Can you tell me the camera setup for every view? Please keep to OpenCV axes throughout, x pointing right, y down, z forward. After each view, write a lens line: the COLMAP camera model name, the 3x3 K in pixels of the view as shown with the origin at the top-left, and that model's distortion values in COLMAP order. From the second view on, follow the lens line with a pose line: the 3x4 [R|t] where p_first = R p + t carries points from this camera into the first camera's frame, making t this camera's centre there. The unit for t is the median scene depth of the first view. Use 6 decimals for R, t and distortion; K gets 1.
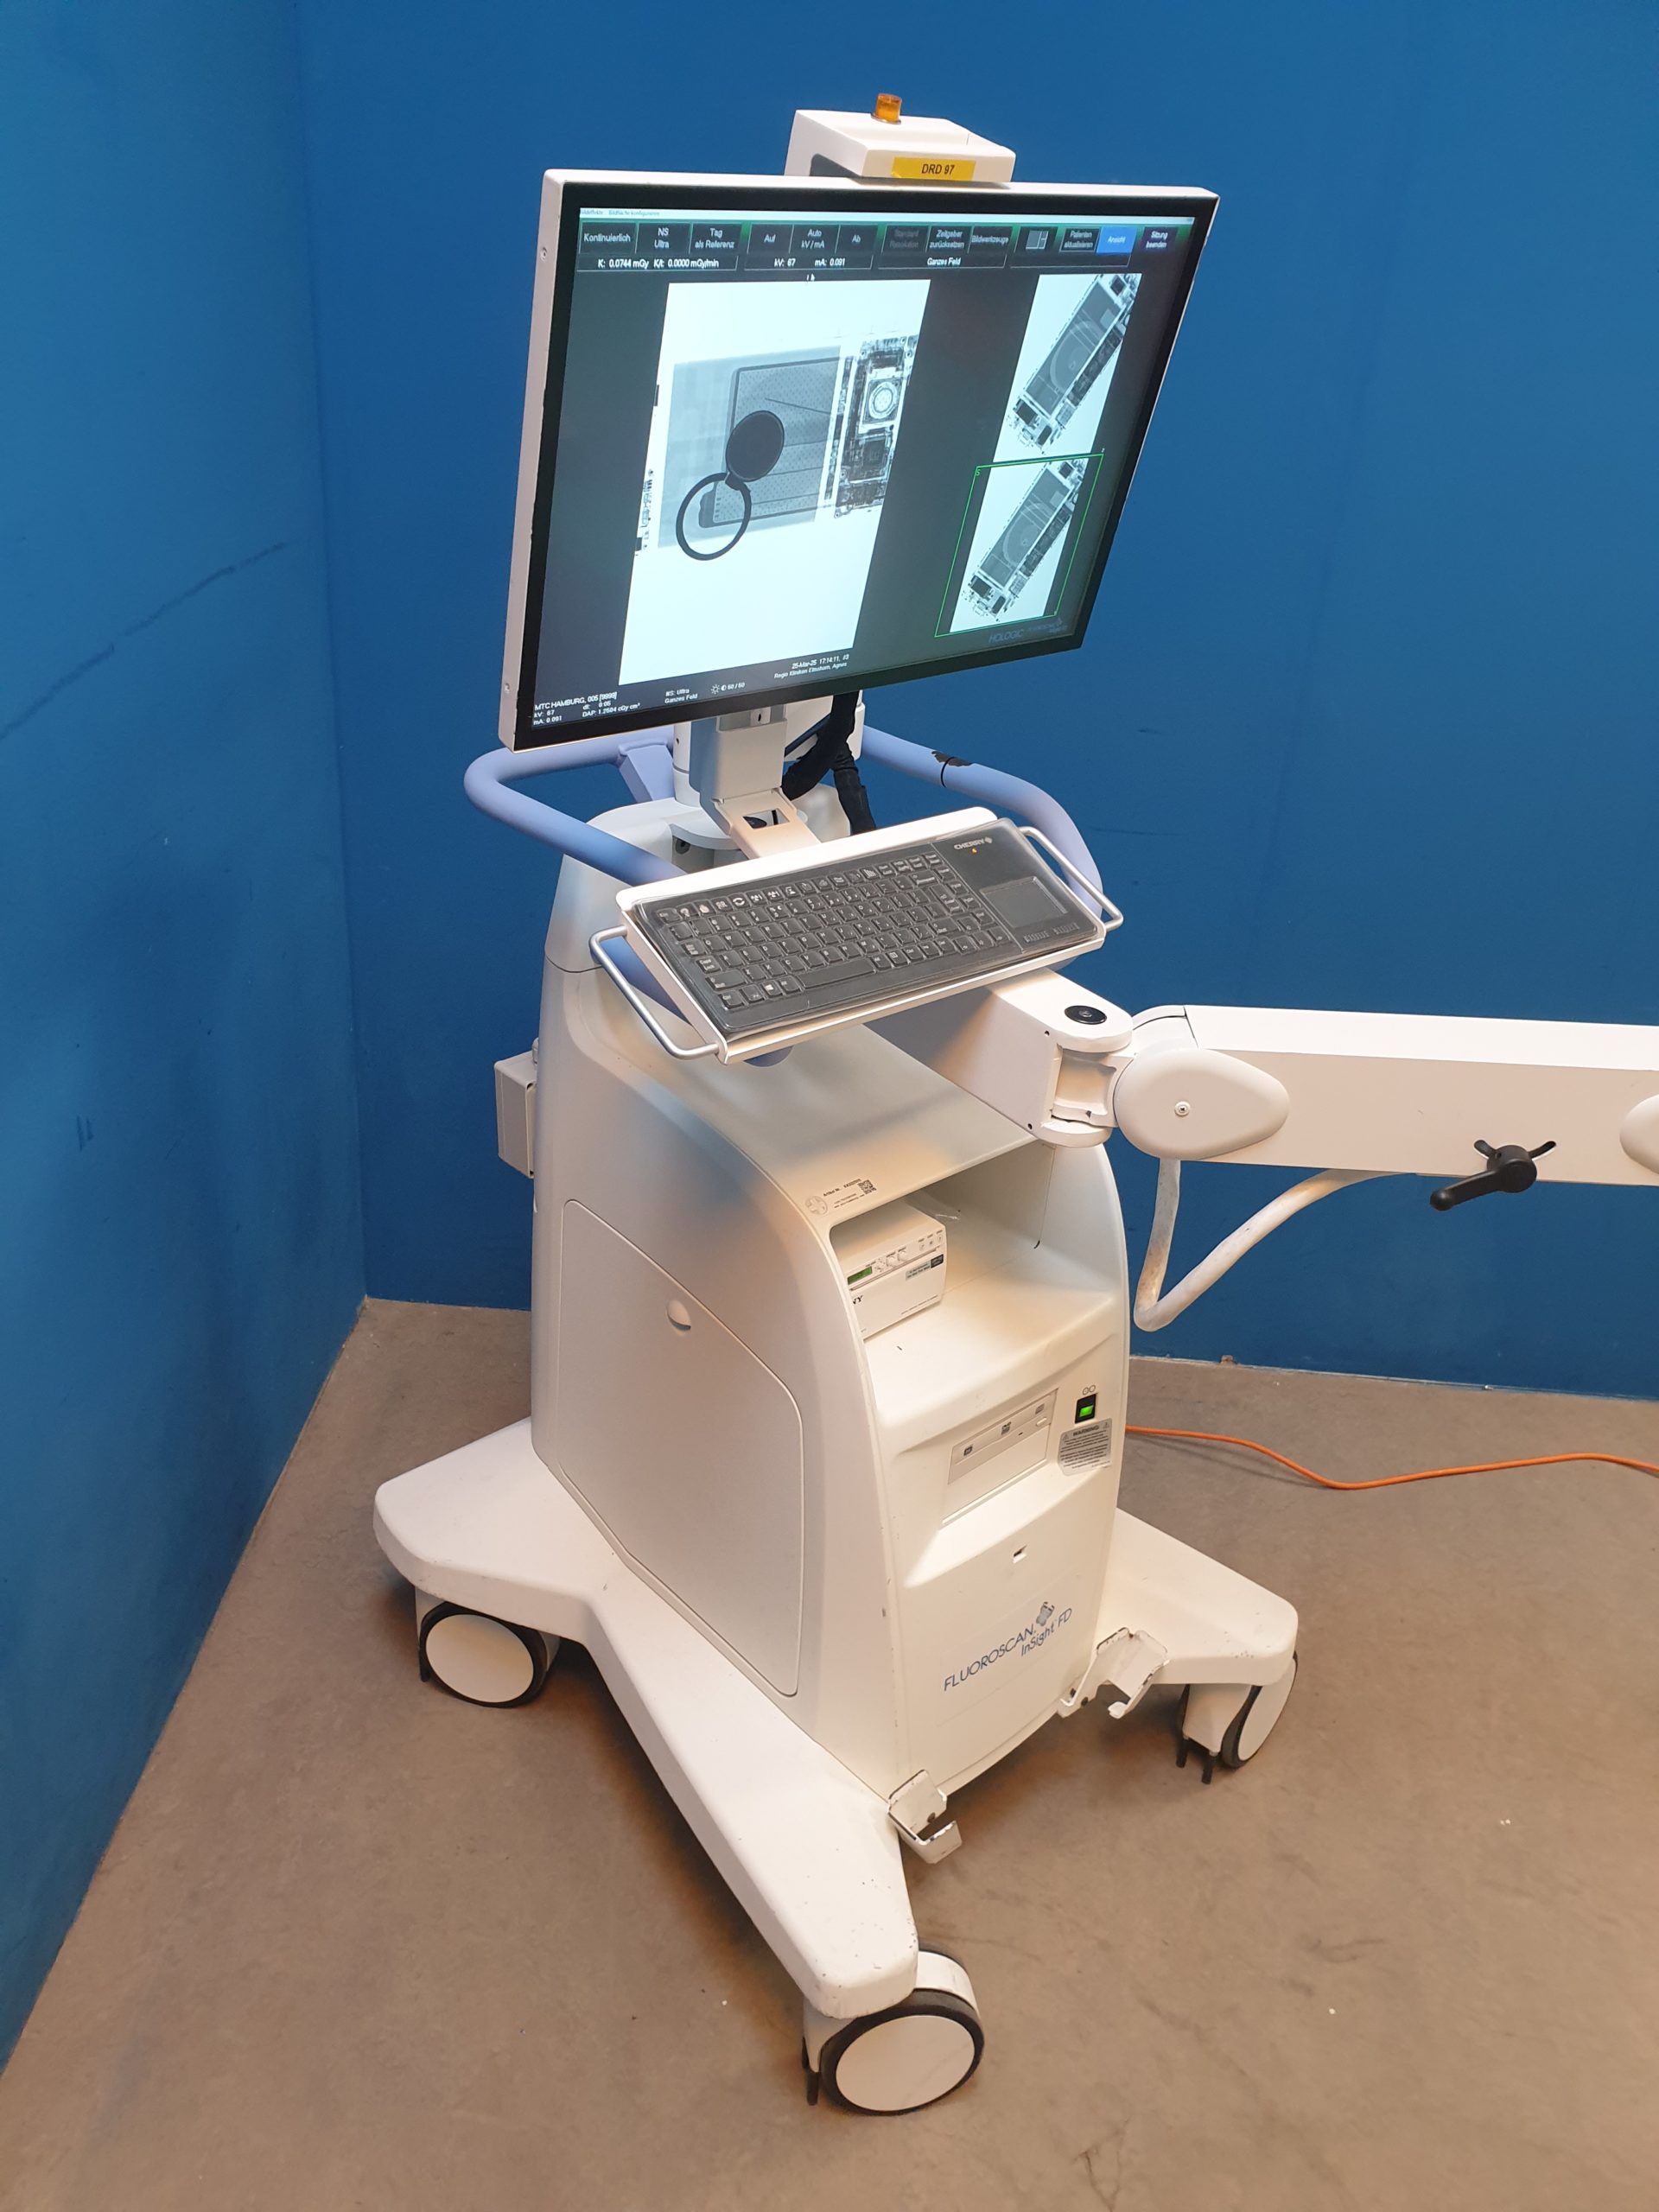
lens RADIAL K [[1737.6, 0, 824.5], [0, 1737.6, 1099.1], [0, 0, 1]] dist [-0.021864, 0.051415]
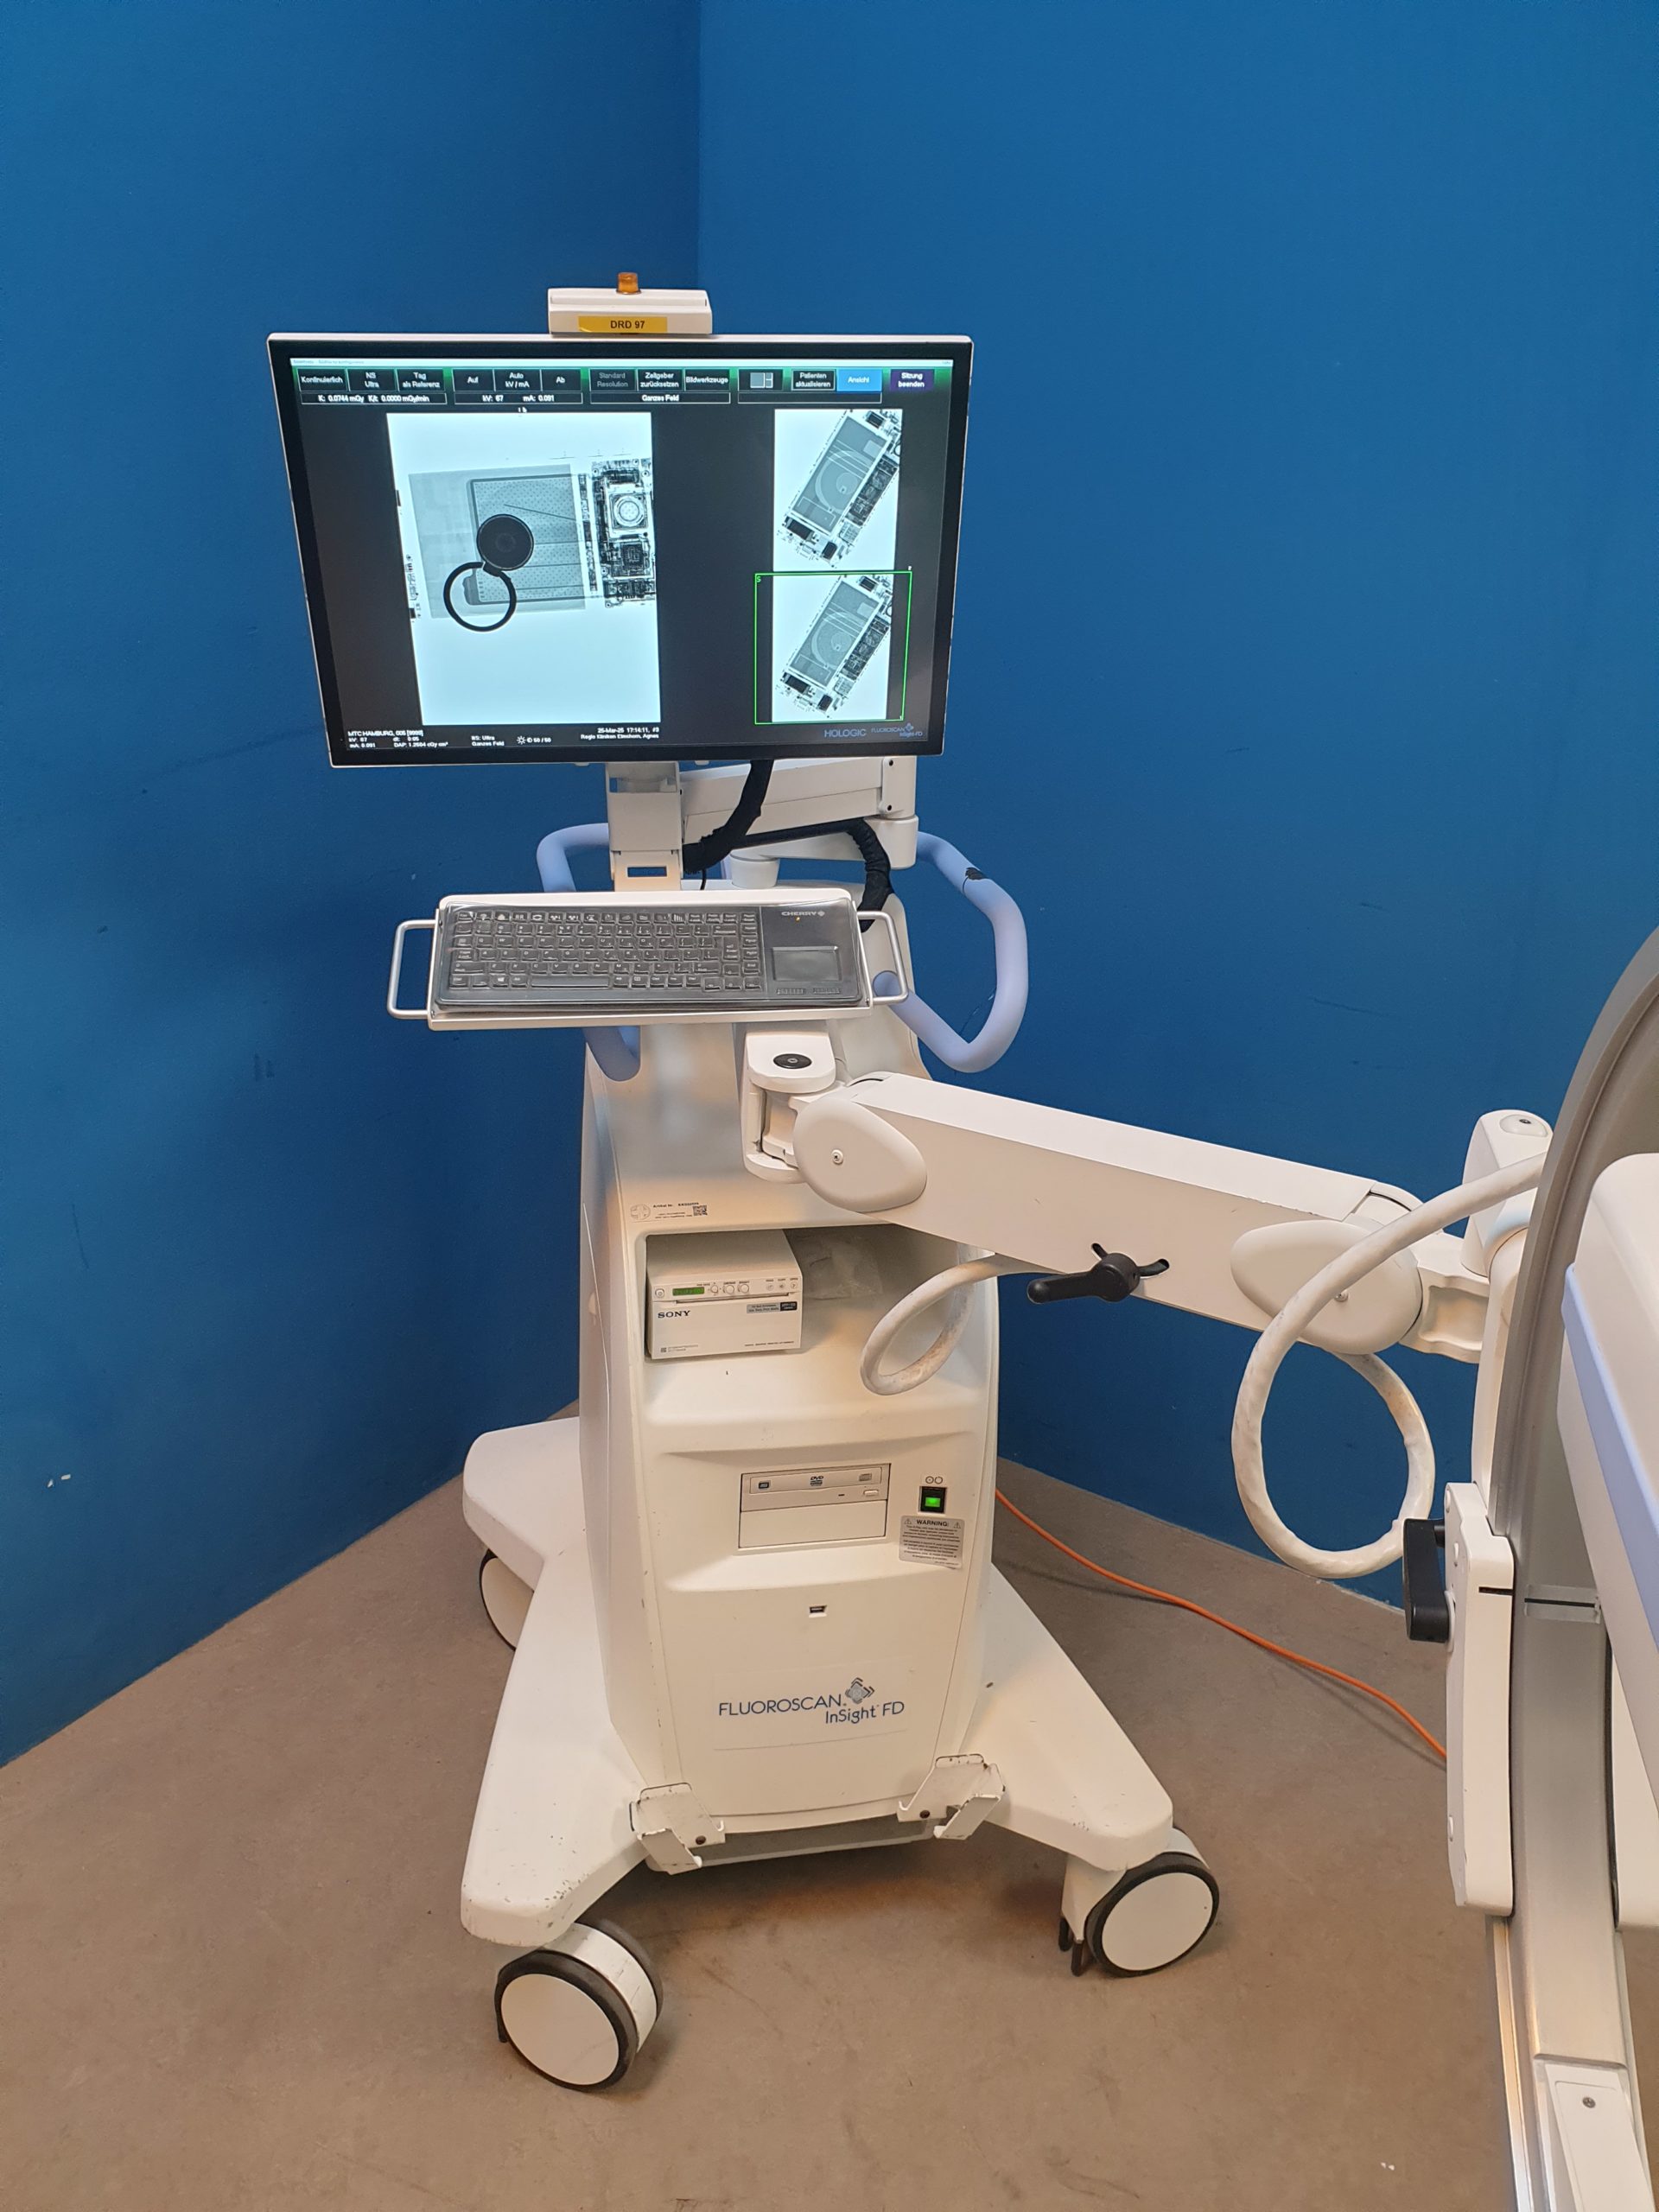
lens RADIAL K [[1737.6, 0, 832.6], [0, 1737.6, 1104.0], [0, 0, 1]] dist [-0.021864, 0.051415]
pose [[0.851542, 0.159063, -0.499576, 0.780355], [-0.223171, 0.972201, -0.070857, 0.053255], [0.474417, 0.171829, 0.863367, 0.081745]]
